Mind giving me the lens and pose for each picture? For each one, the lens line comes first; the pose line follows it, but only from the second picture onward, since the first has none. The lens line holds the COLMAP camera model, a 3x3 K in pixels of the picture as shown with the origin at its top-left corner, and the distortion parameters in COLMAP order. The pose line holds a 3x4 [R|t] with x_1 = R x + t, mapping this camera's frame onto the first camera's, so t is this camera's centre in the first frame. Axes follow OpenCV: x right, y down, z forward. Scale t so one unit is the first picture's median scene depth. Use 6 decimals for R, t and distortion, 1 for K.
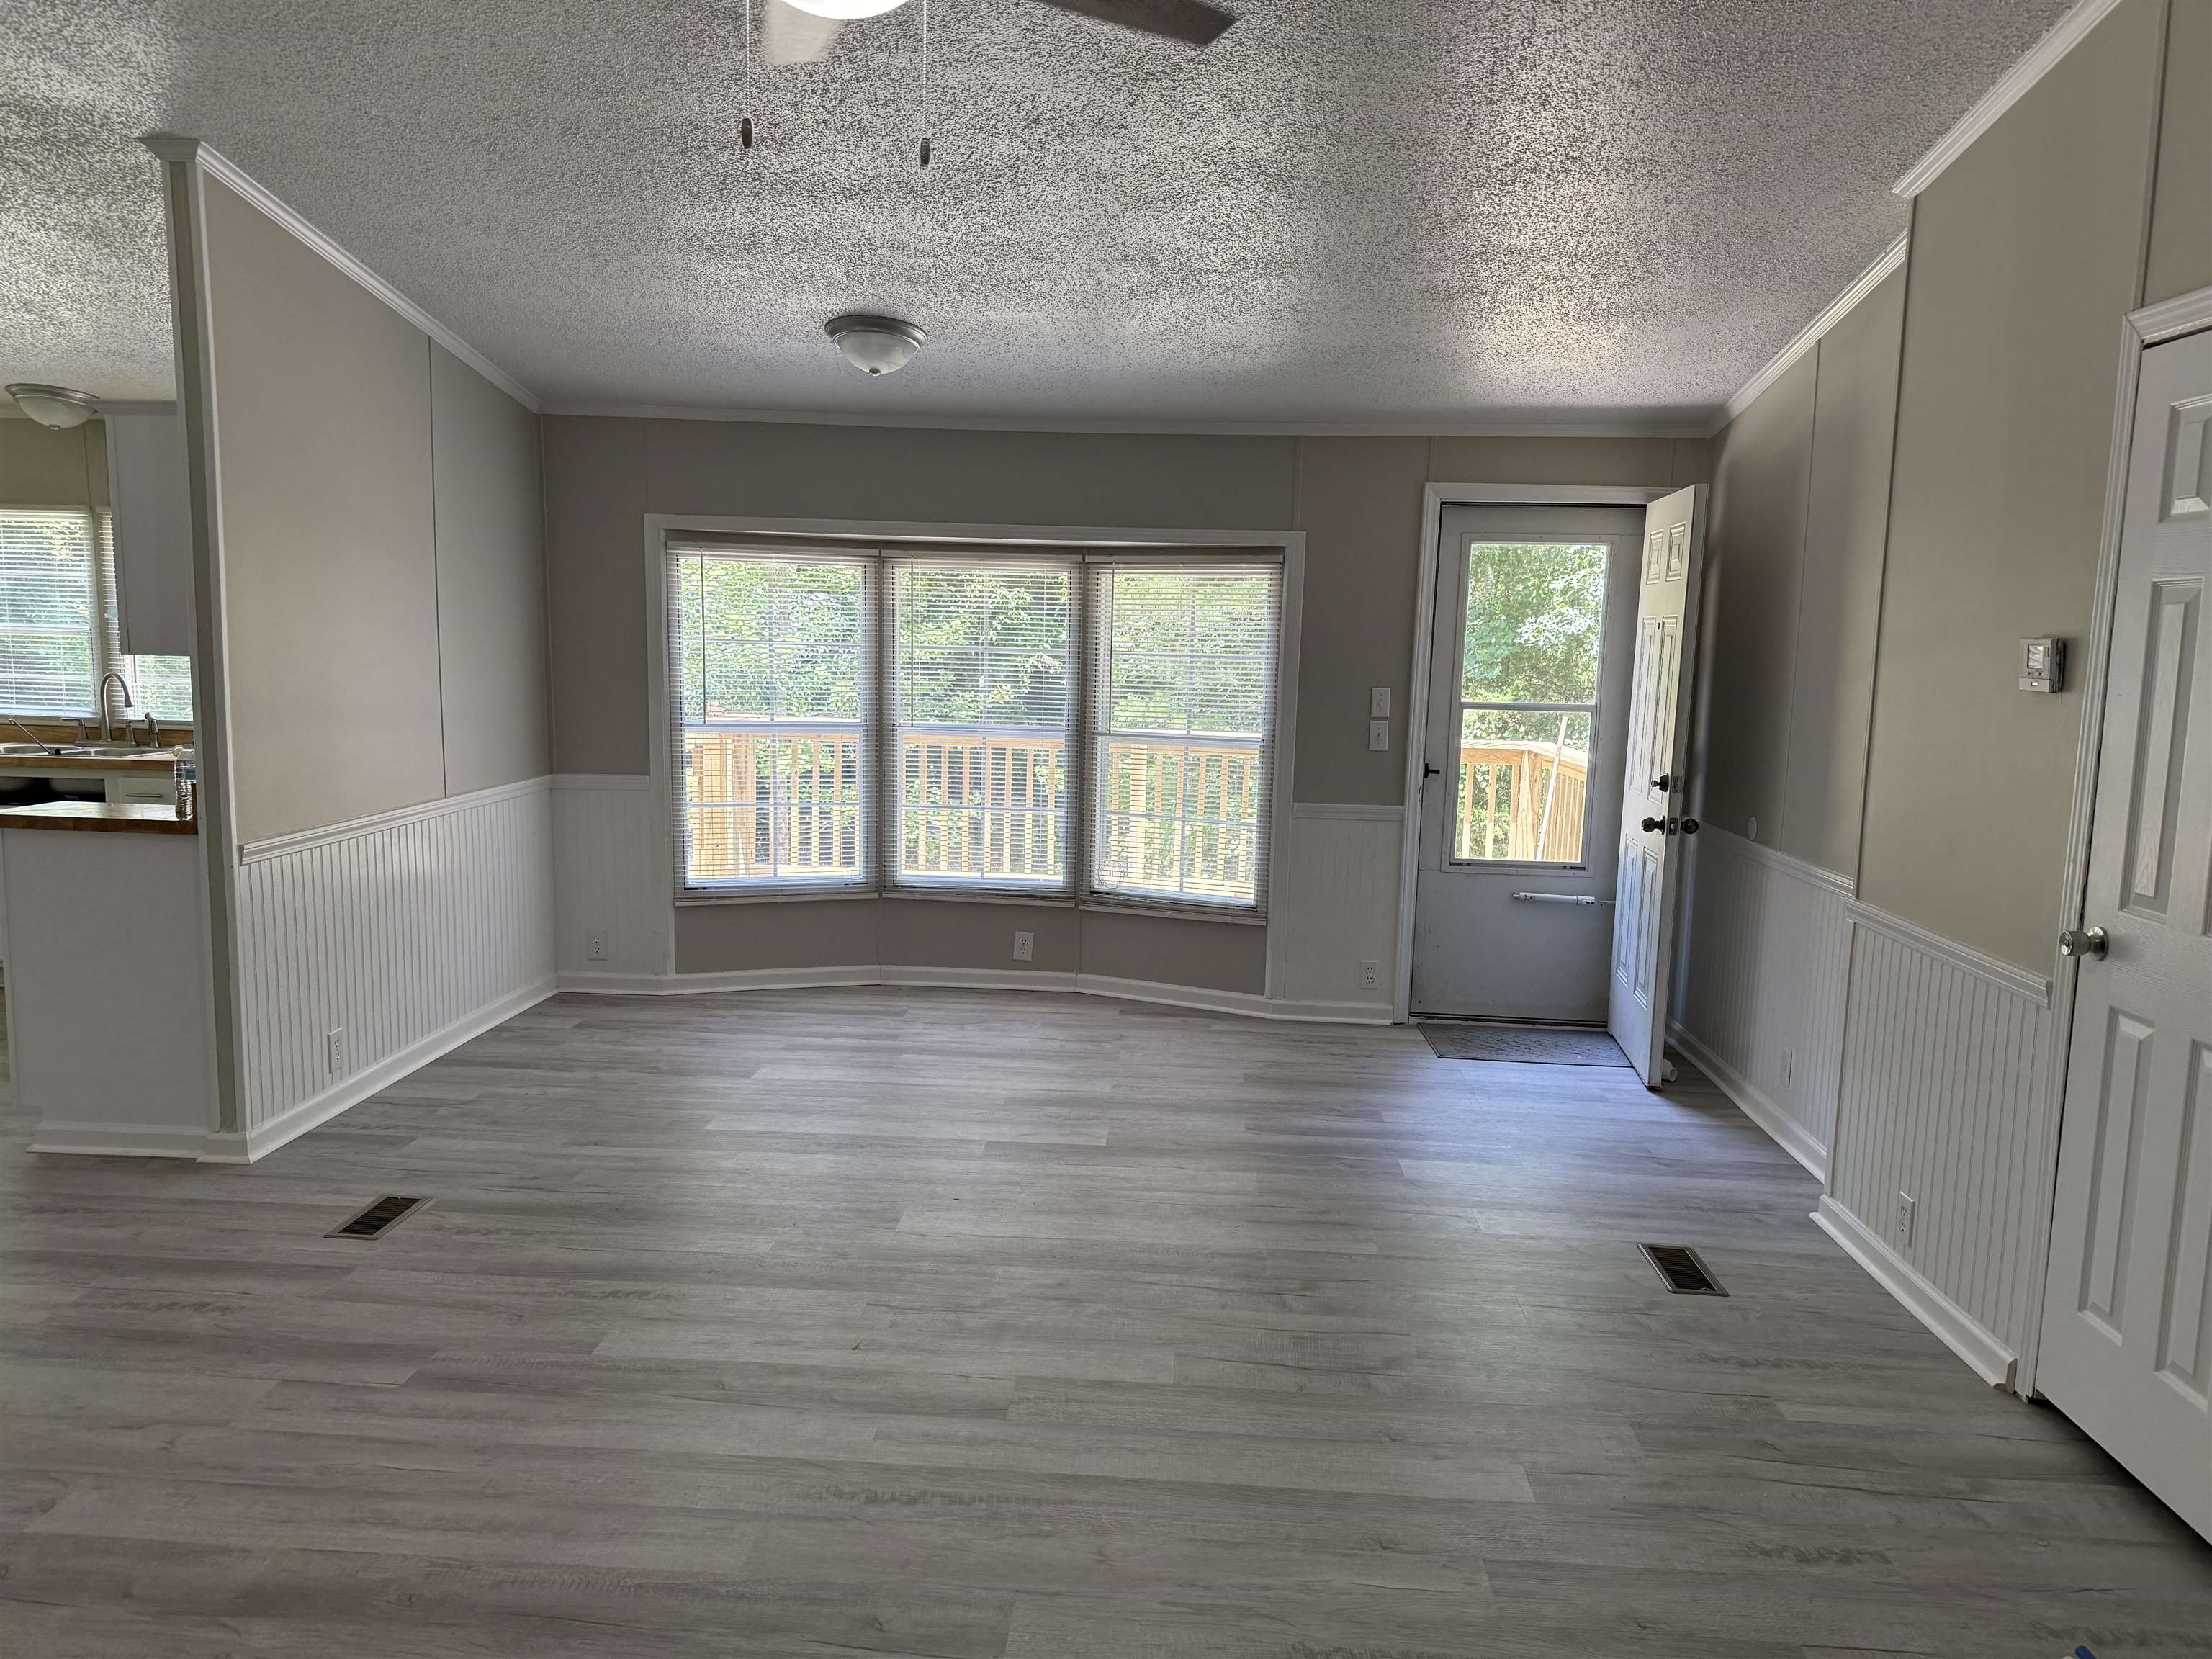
lens RADIAL K [[1563.4, 0, 1105.7], [0, 1563.4, 832.4], [0, 0, 1]] dist [-0.003113, -0.001488]
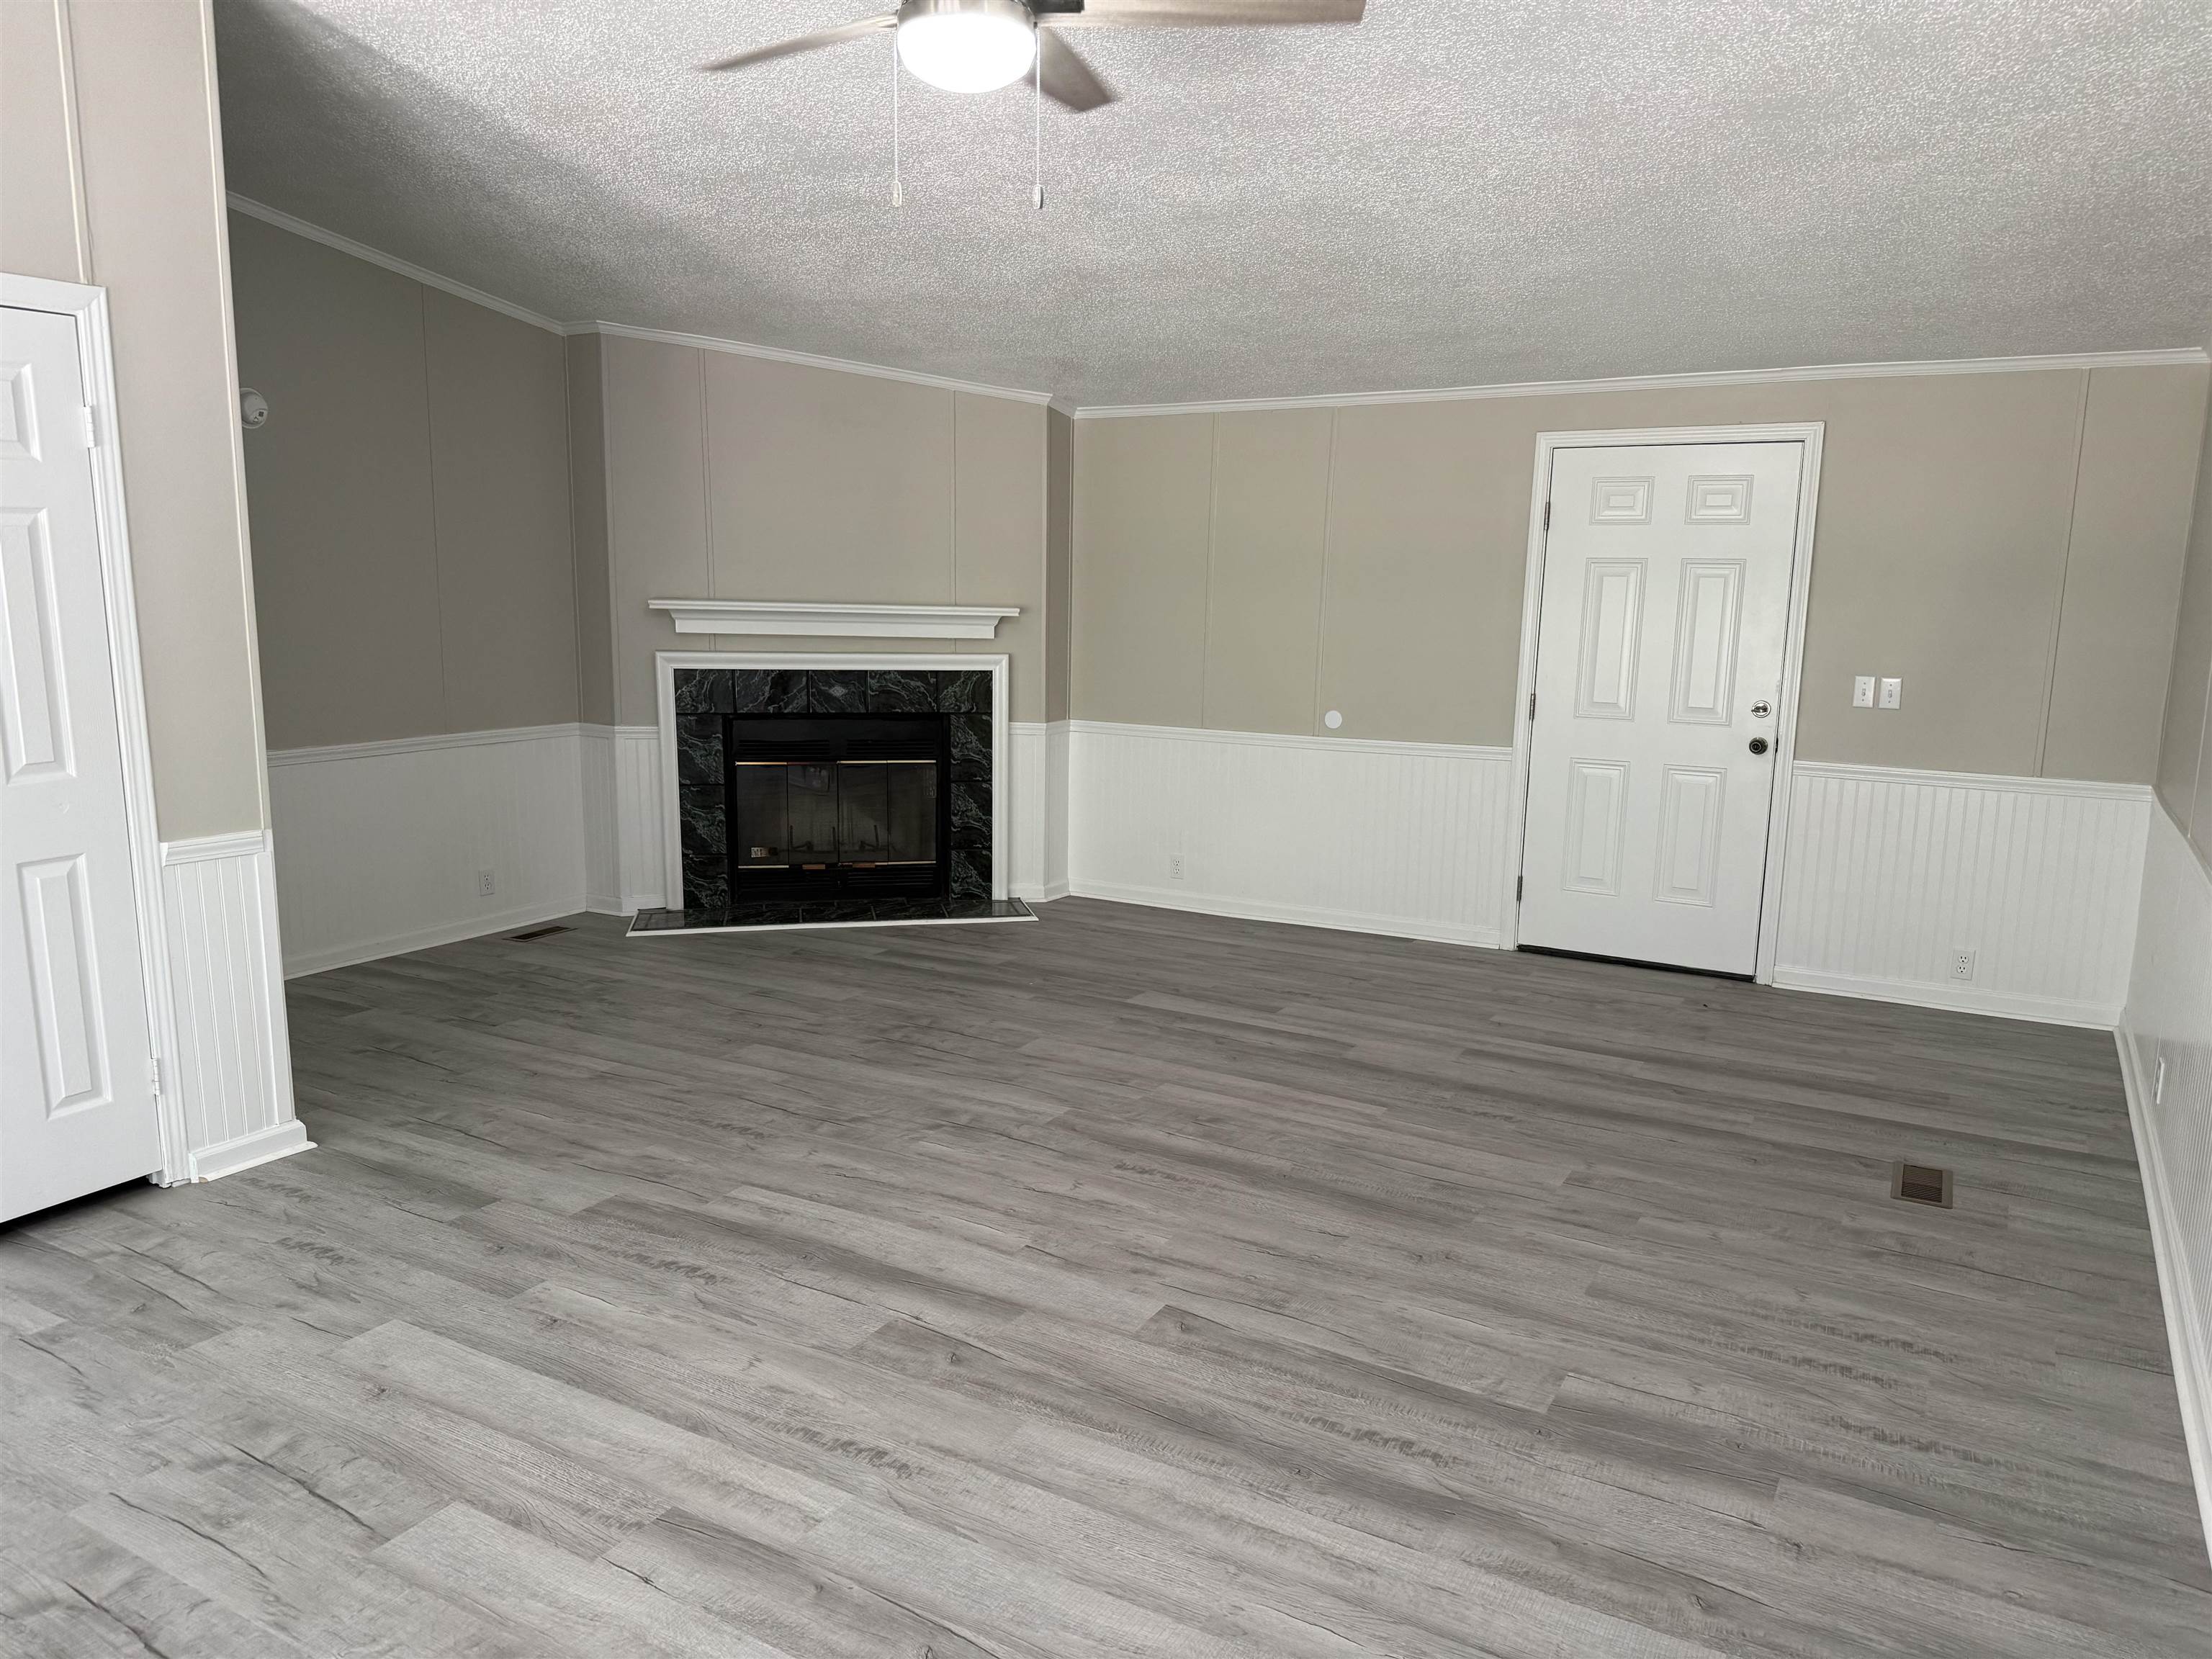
lens RADIAL K [[1563.4, 0, 1102.3], [0, 1563.4, 836.1], [0, 0, 1]] dist [-0.003113, -0.001488]
pose [[-0.893560, -0.110843, 0.435046, -0.662807], [0.029121, 0.952690, 0.302544, -0.250565], [-0.447999, 0.283010, -0.848058, 1.651376]]
